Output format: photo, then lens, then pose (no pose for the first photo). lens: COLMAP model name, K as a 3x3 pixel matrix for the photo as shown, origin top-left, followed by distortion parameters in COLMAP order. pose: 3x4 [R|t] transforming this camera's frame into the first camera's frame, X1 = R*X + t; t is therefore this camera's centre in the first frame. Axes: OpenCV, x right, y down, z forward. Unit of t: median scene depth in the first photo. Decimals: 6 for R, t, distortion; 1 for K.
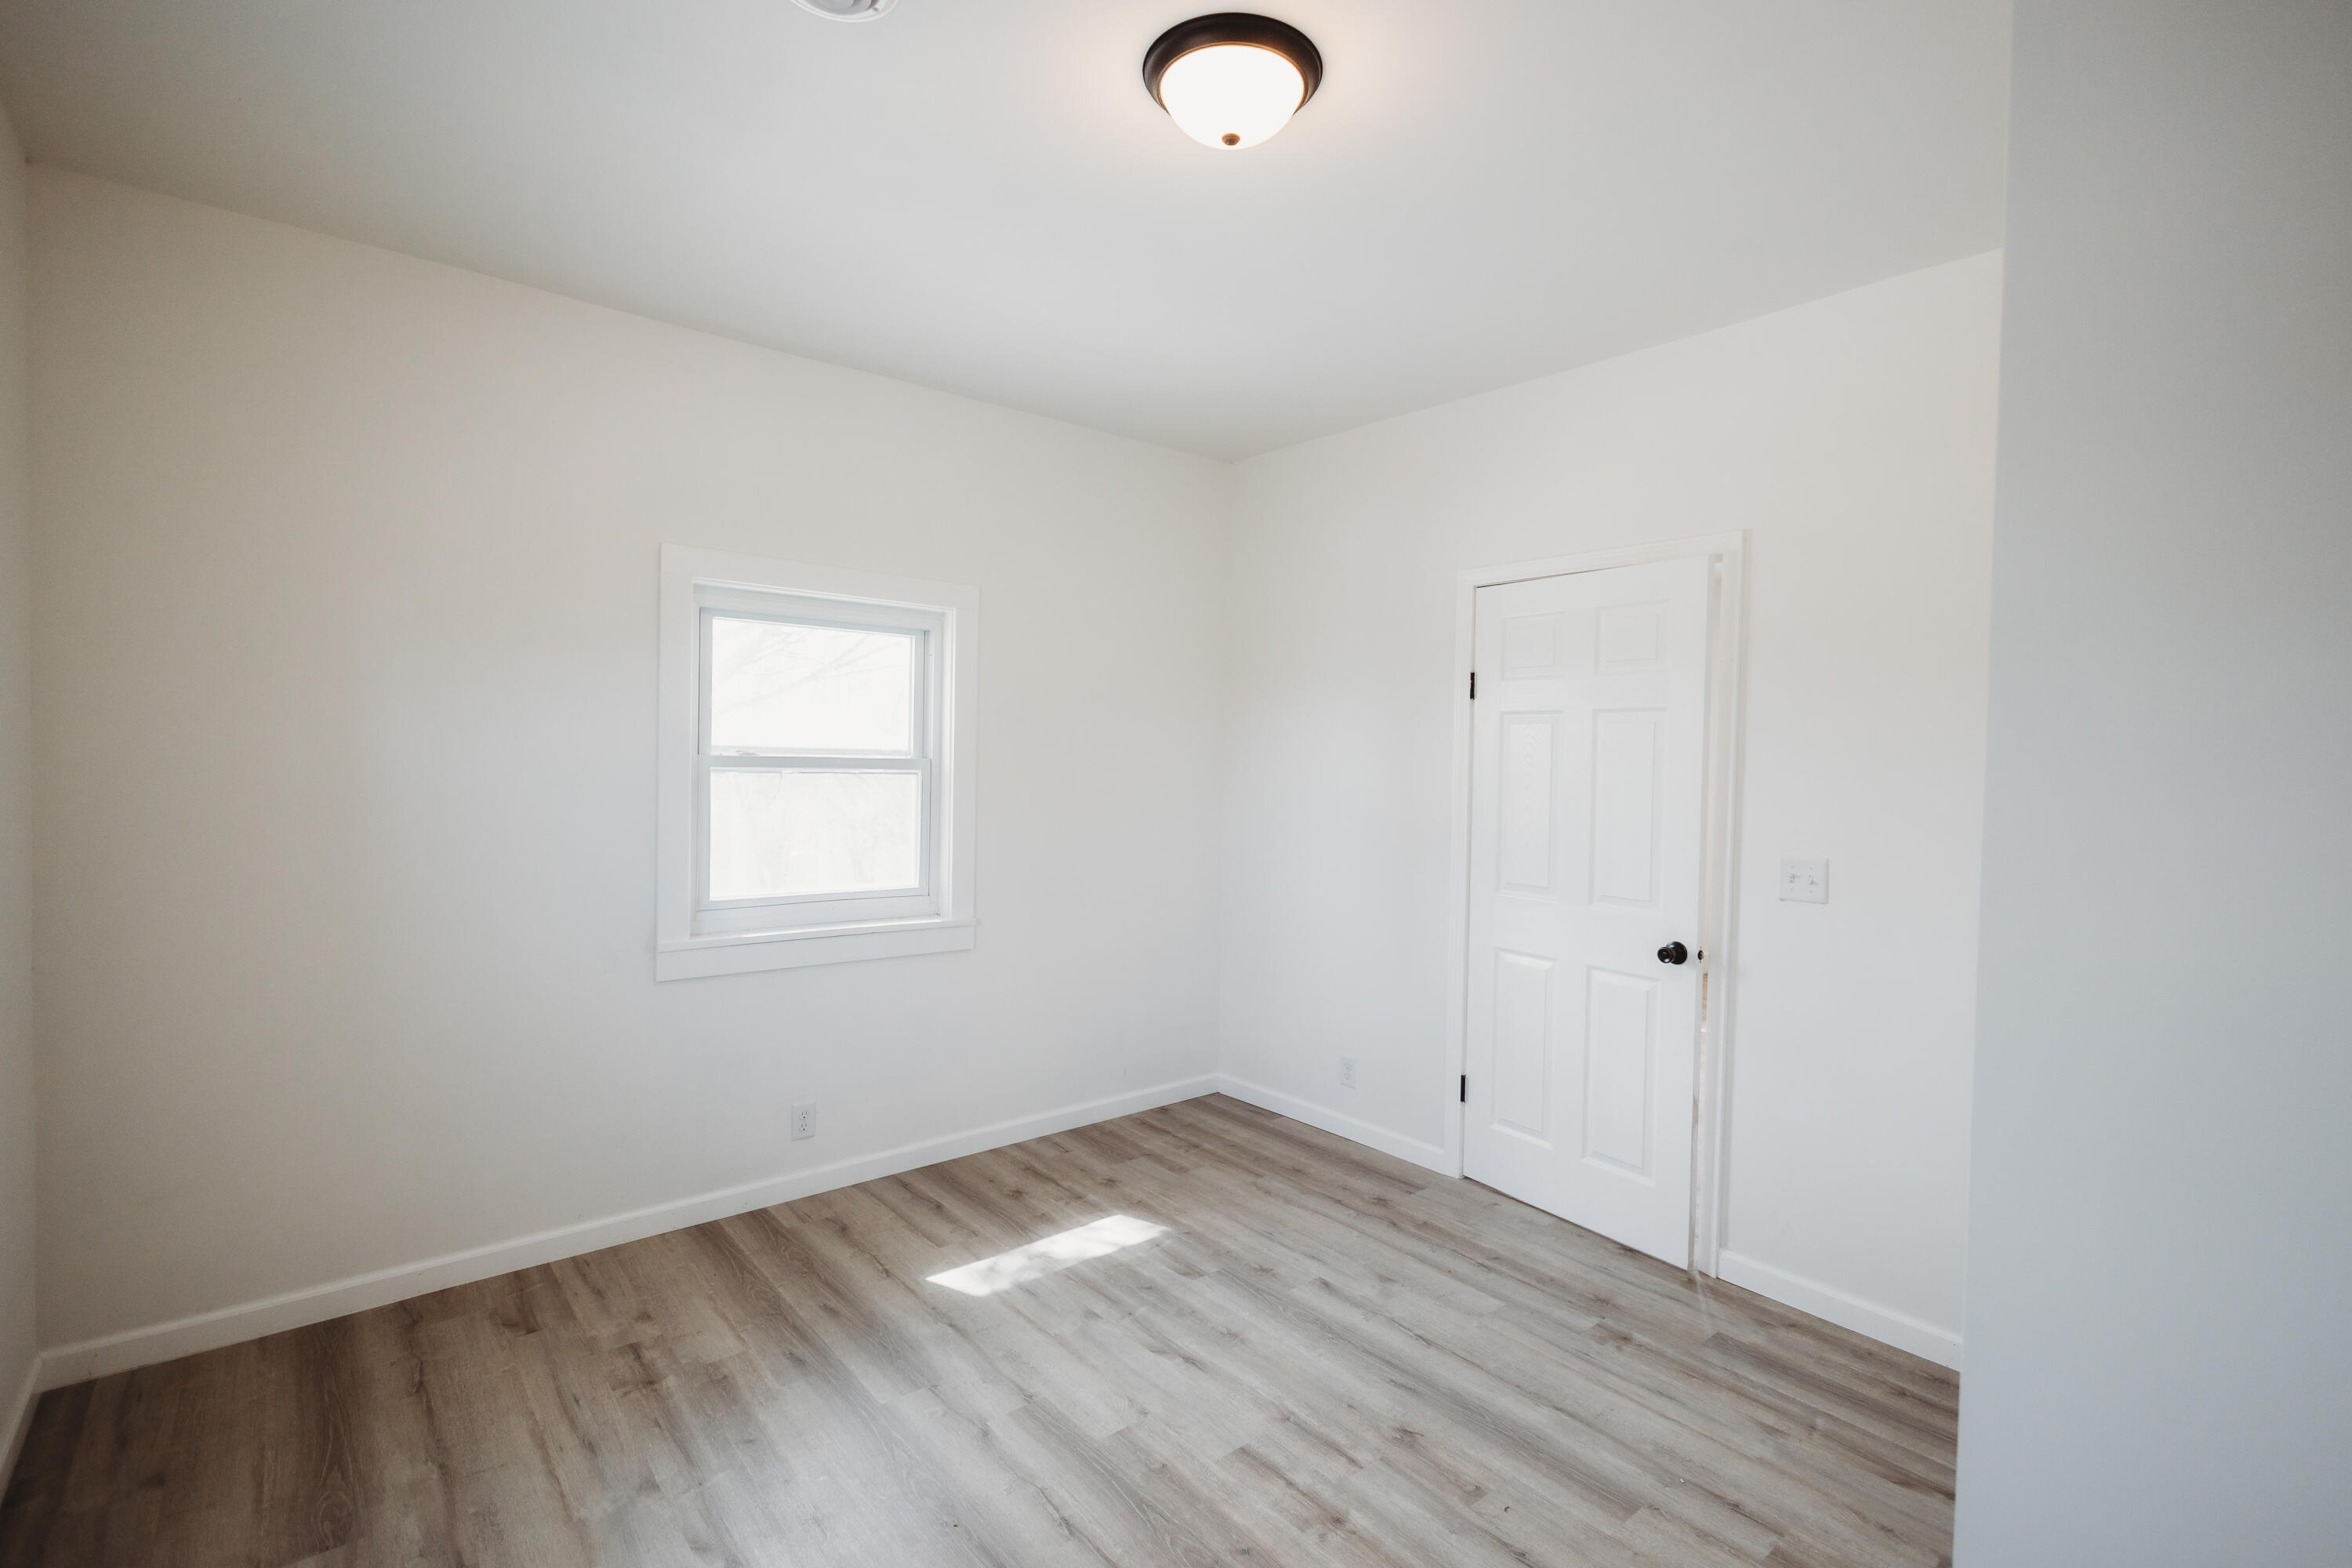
lens RADIAL K [[1096.1, 0, 1171.8], [0, 1096.1, 778.5], [0, 0, 1]] dist [0.005776, 0.000971]
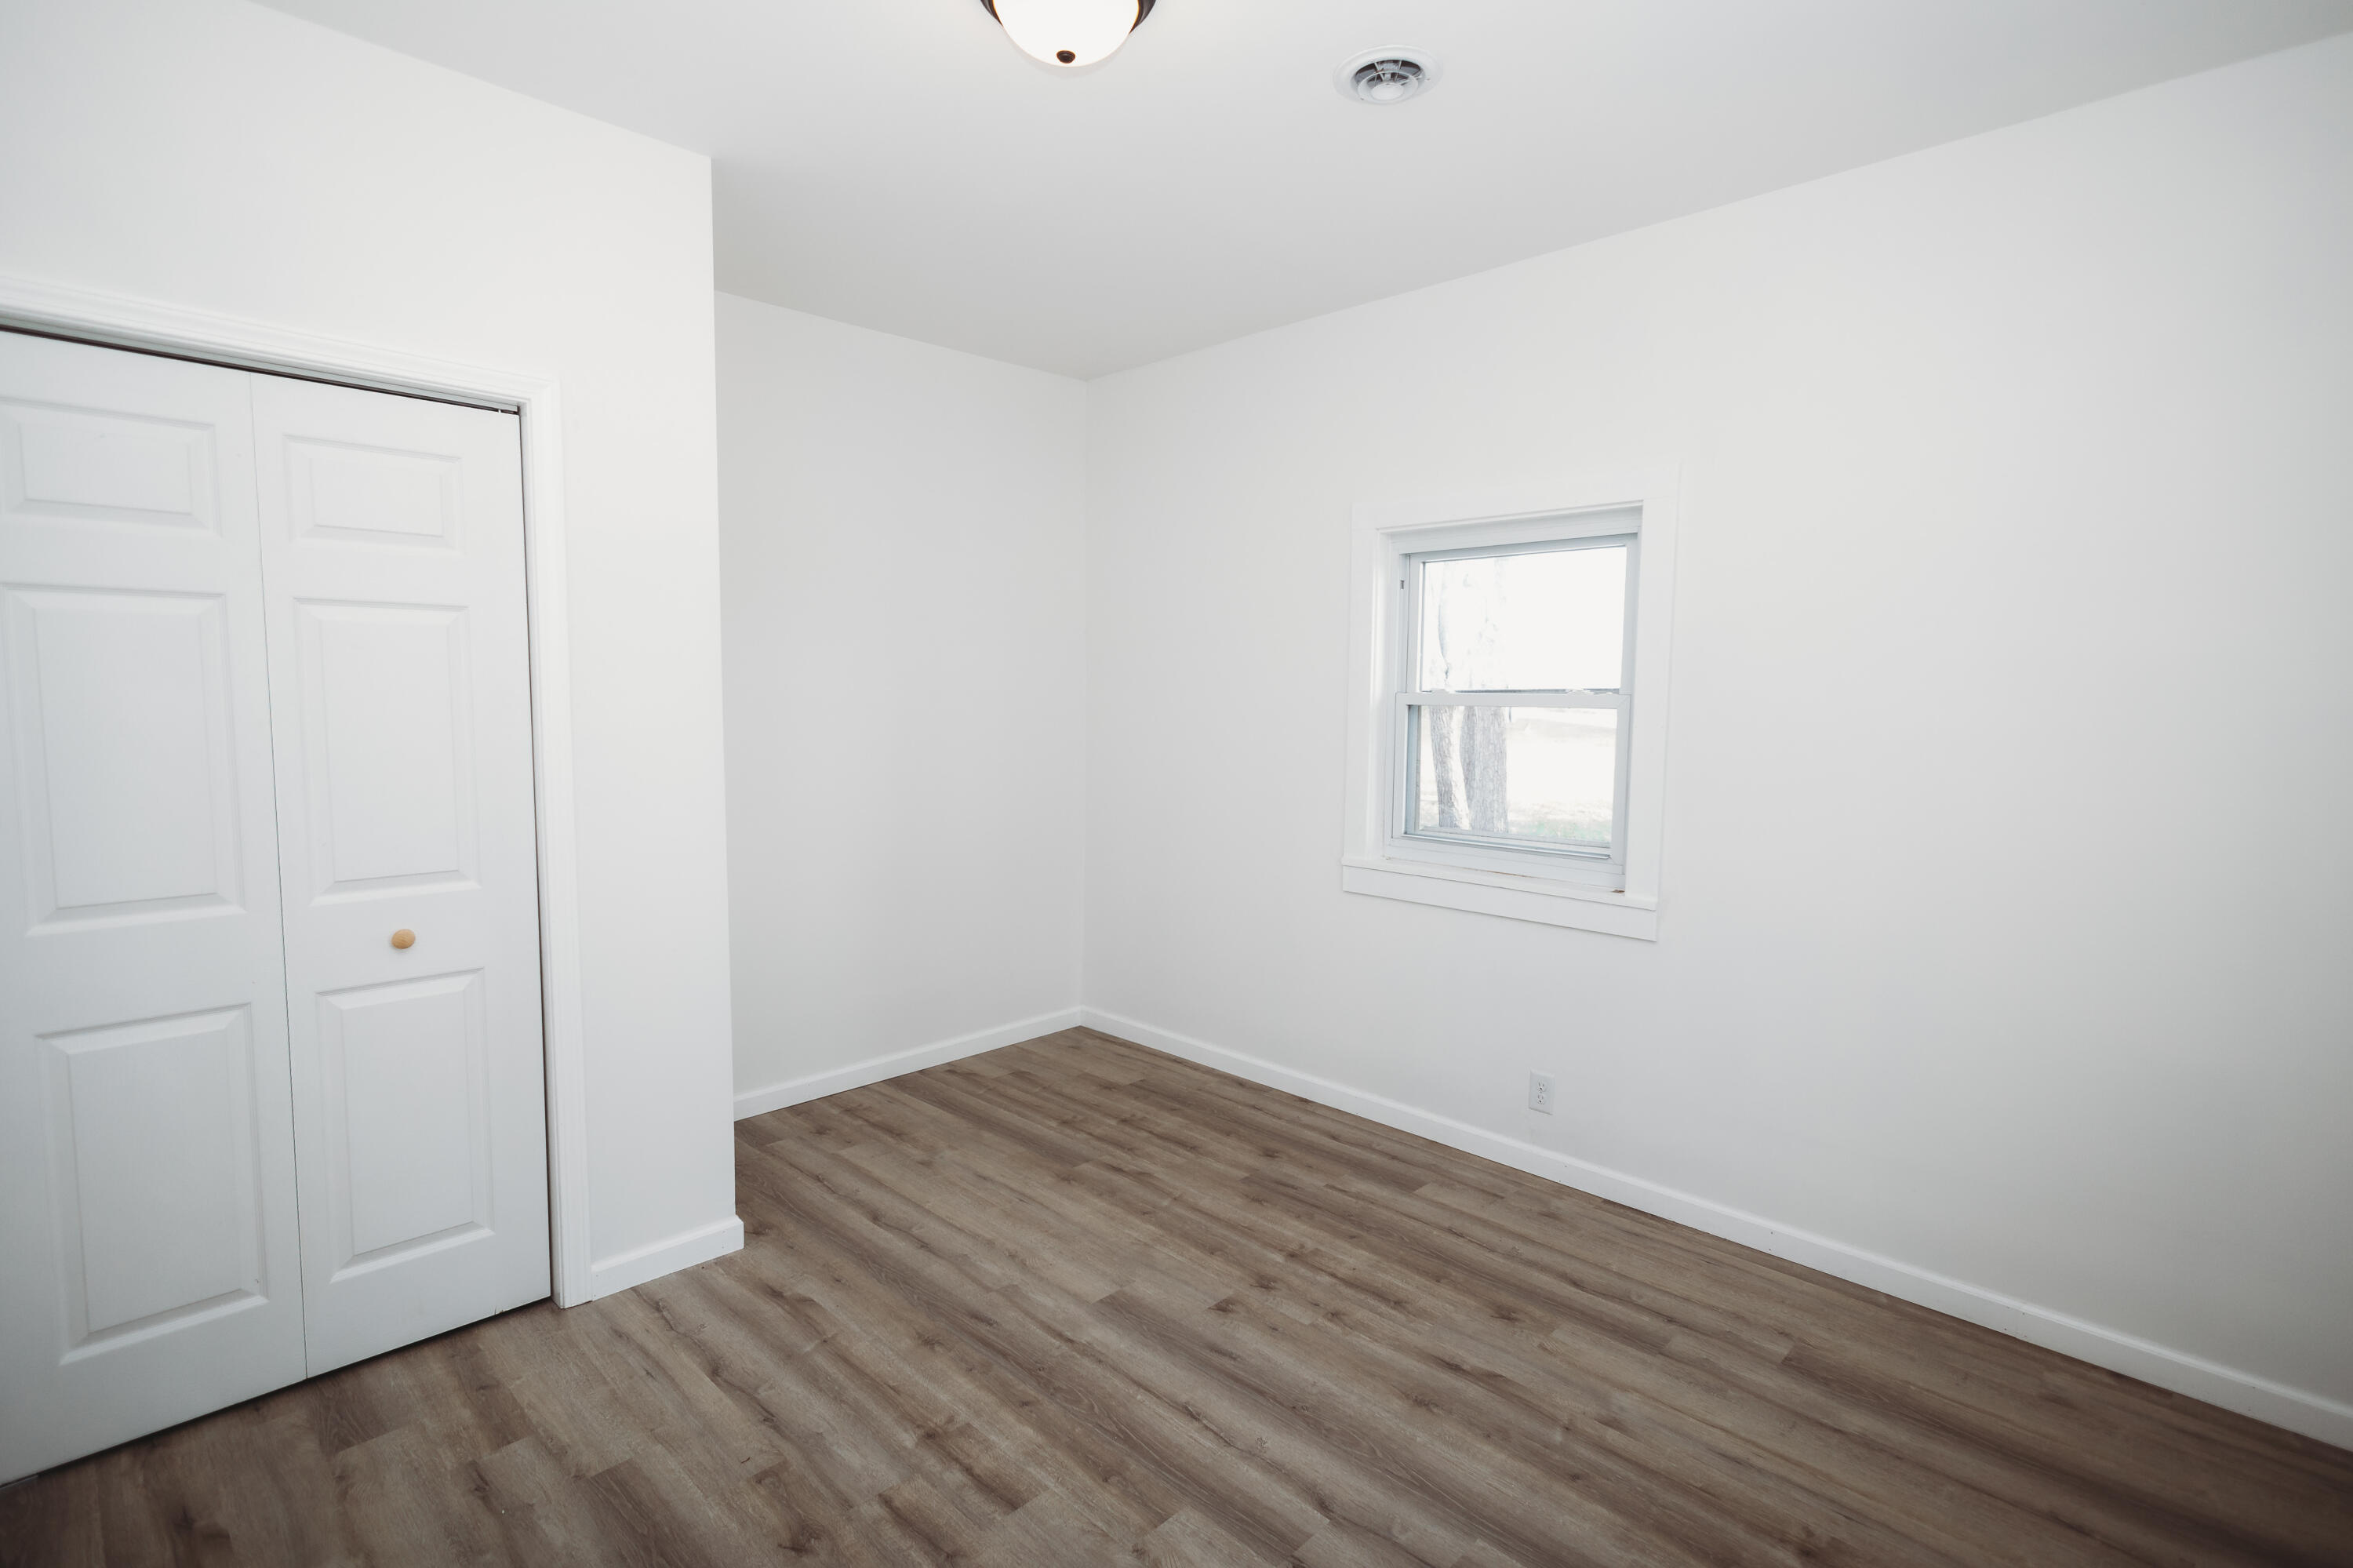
lens RADIAL K [[1096.6, 0, 1174.2], [0, 1096.6, 788.3], [0, 0, 1]] dist [0.005776, 0.000971]
pose [[-0.992969, -0.021228, -0.116452, 0.054410], [-0.033321, 0.994133, 0.102903, -0.030146], [0.113585, 0.106060, -0.987851, 1.852255]]
